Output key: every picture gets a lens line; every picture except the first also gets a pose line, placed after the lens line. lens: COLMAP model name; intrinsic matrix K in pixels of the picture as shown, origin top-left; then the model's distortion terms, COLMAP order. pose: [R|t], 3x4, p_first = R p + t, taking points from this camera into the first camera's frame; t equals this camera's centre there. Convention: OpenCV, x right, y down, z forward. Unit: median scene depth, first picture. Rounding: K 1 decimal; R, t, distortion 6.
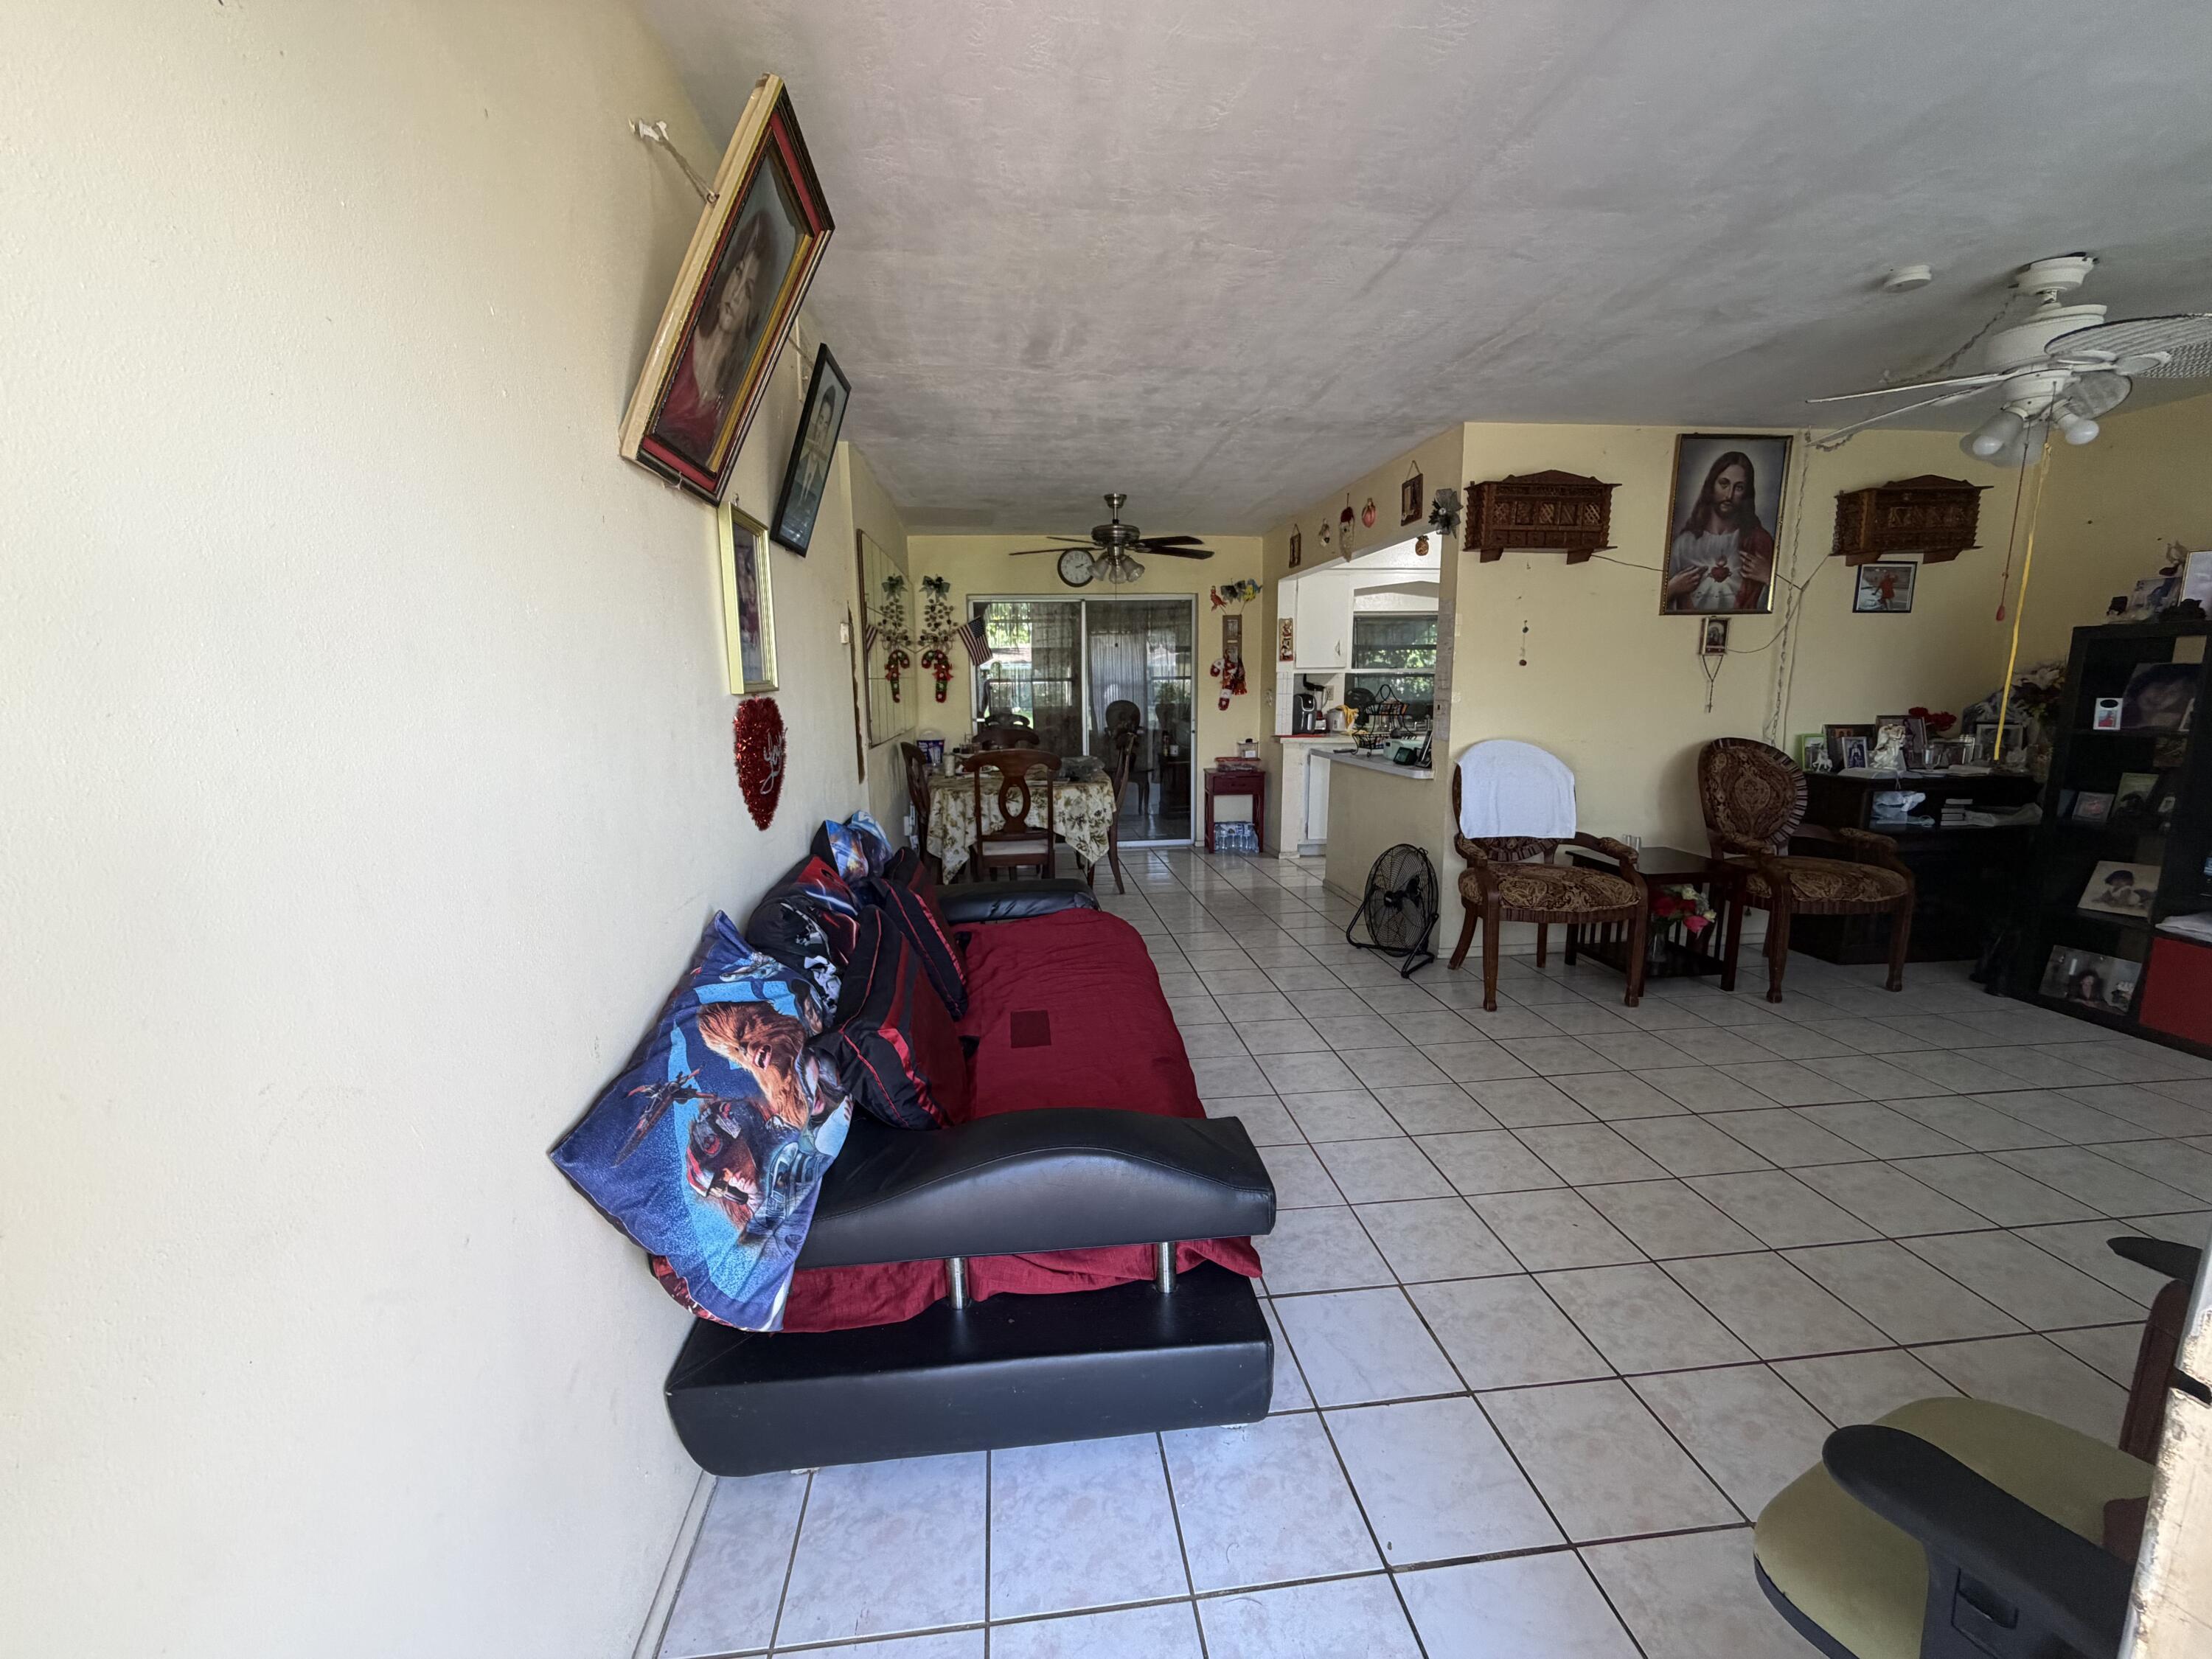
lens RADIAL K [[881.1, 0, 1105.2], [0, 881.1, 830.2], [0, 0, 1]] dist [-0.001546, -0.000193]
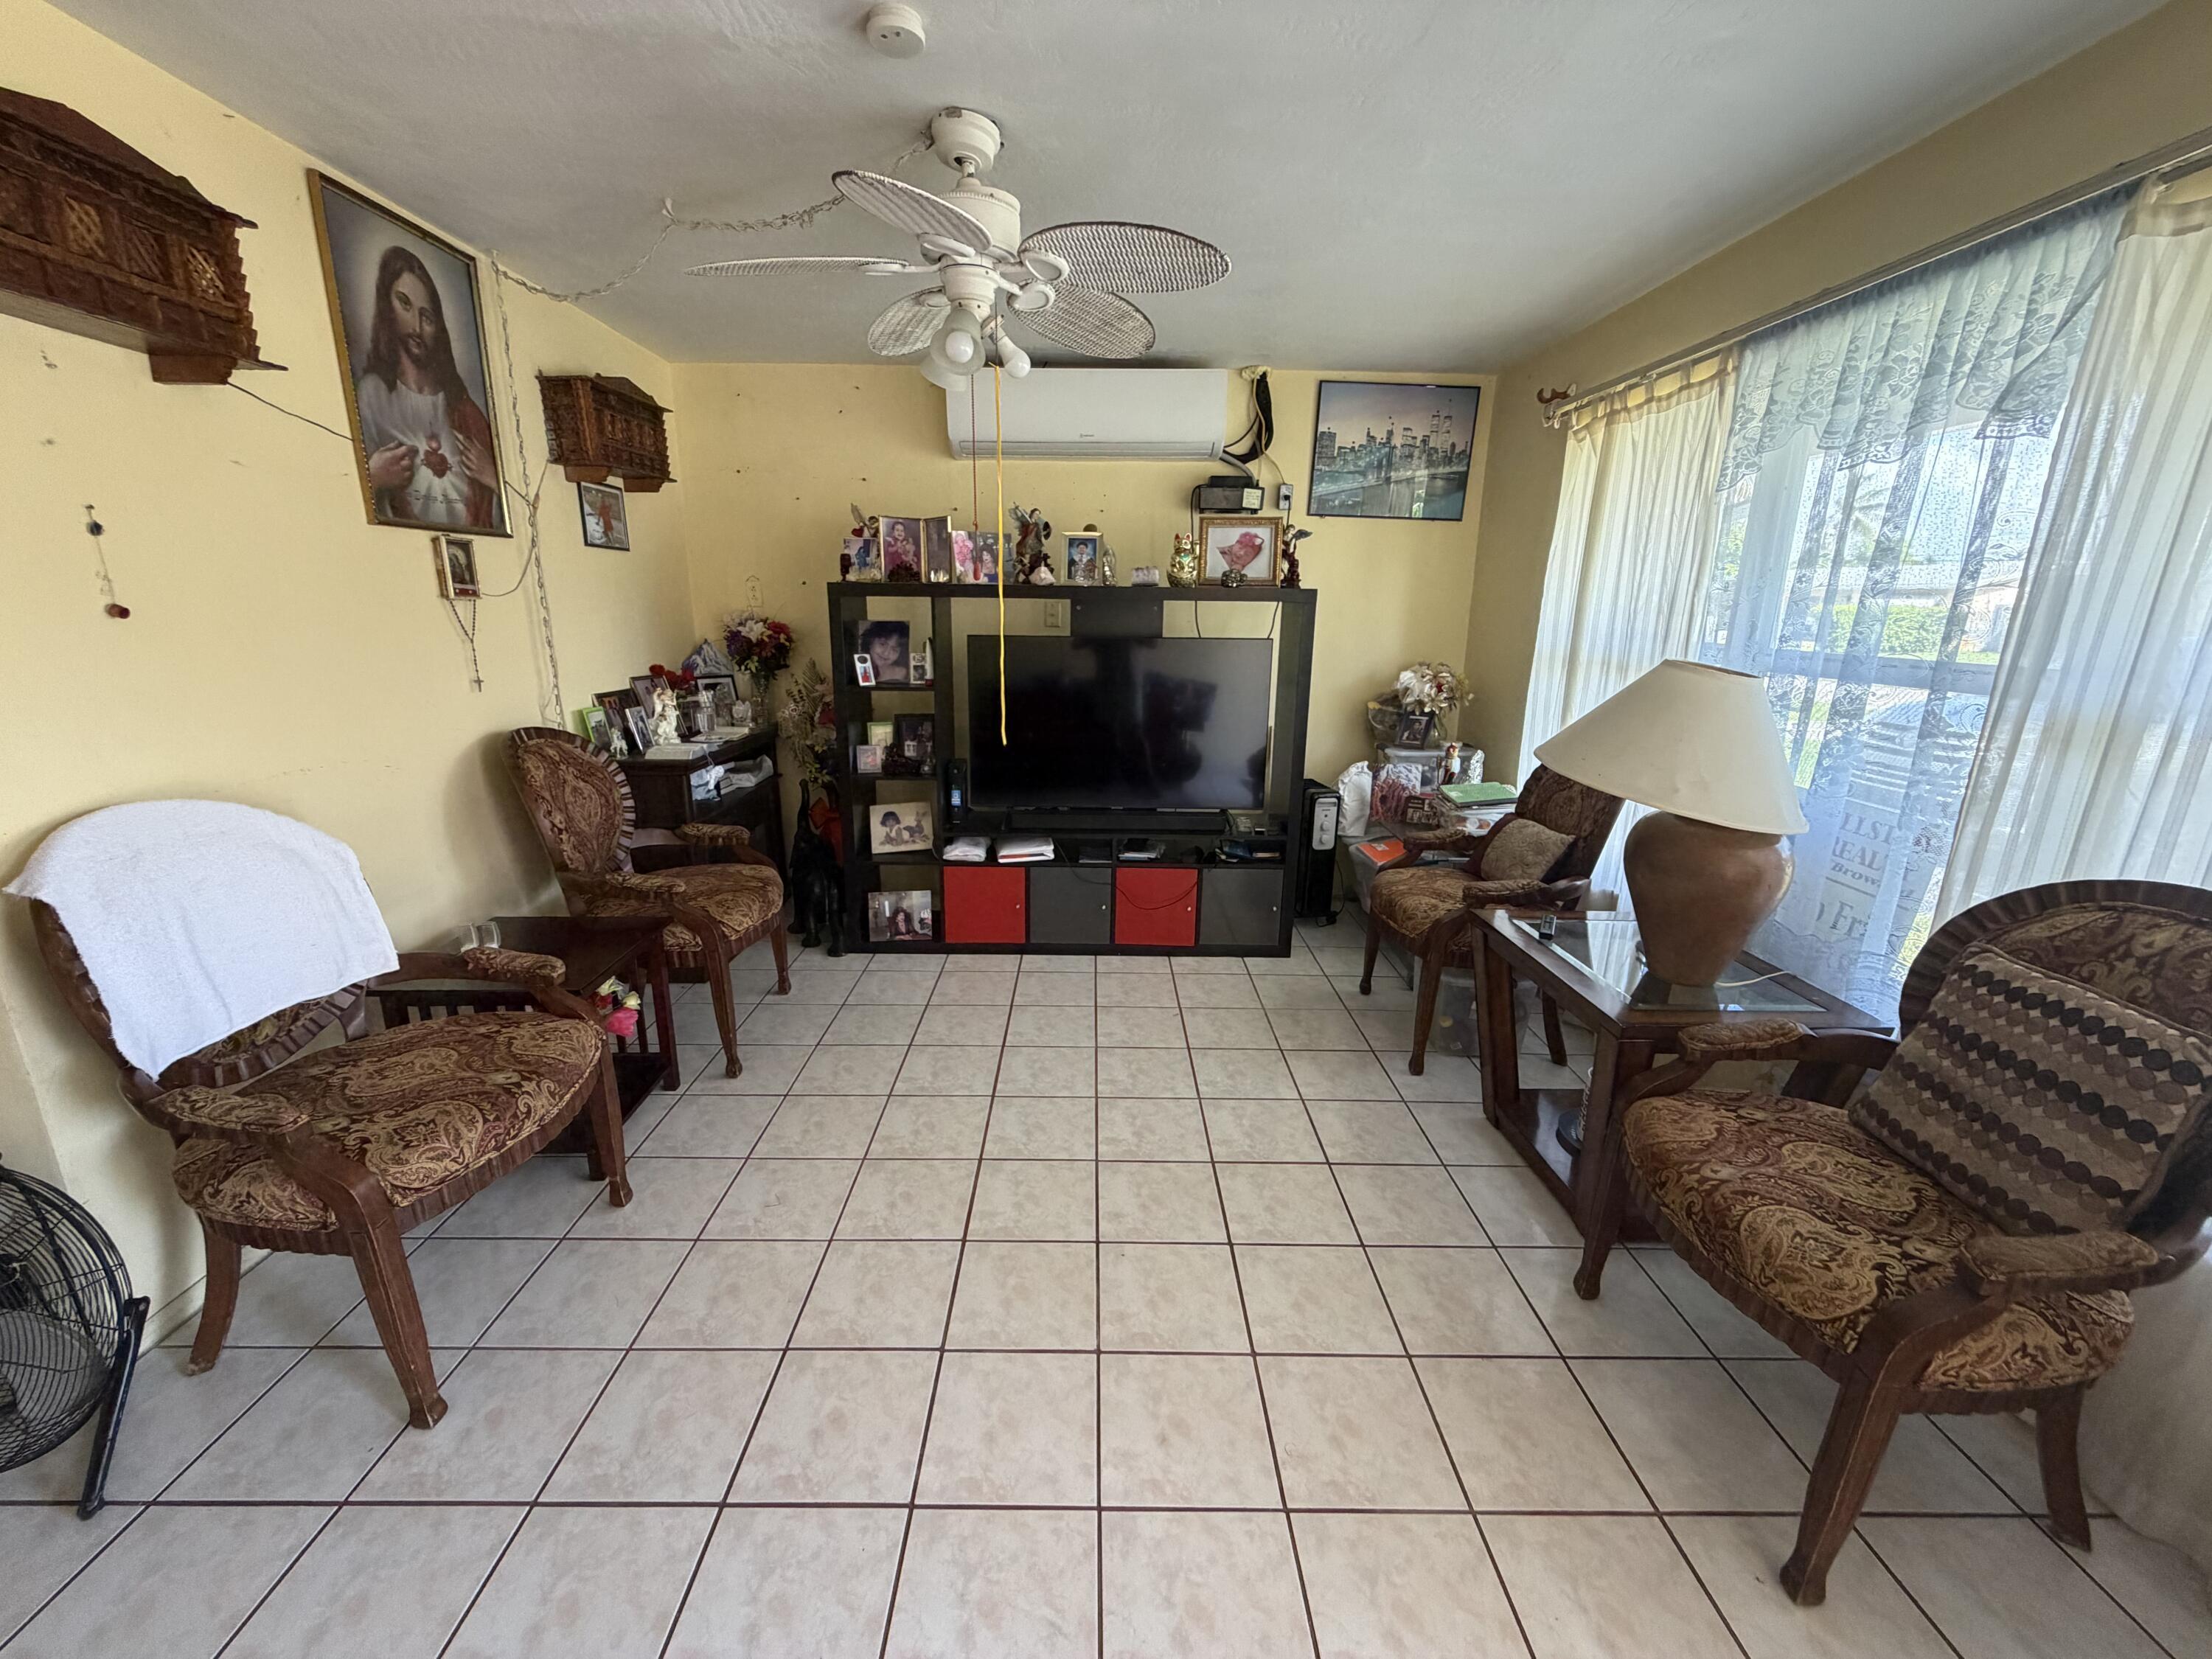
lens RADIAL K [[881.1, 0, 1103.4], [0, 881.1, 830.9], [0, 0, 1]] dist [-0.001546, -0.000193]
pose [[0.105372, -0.233490, 0.966633, 0.103362], [0.155964, 0.963895, 0.215827, -0.107874], [-0.982126, 0.128018, 0.137983, 0.505099]]
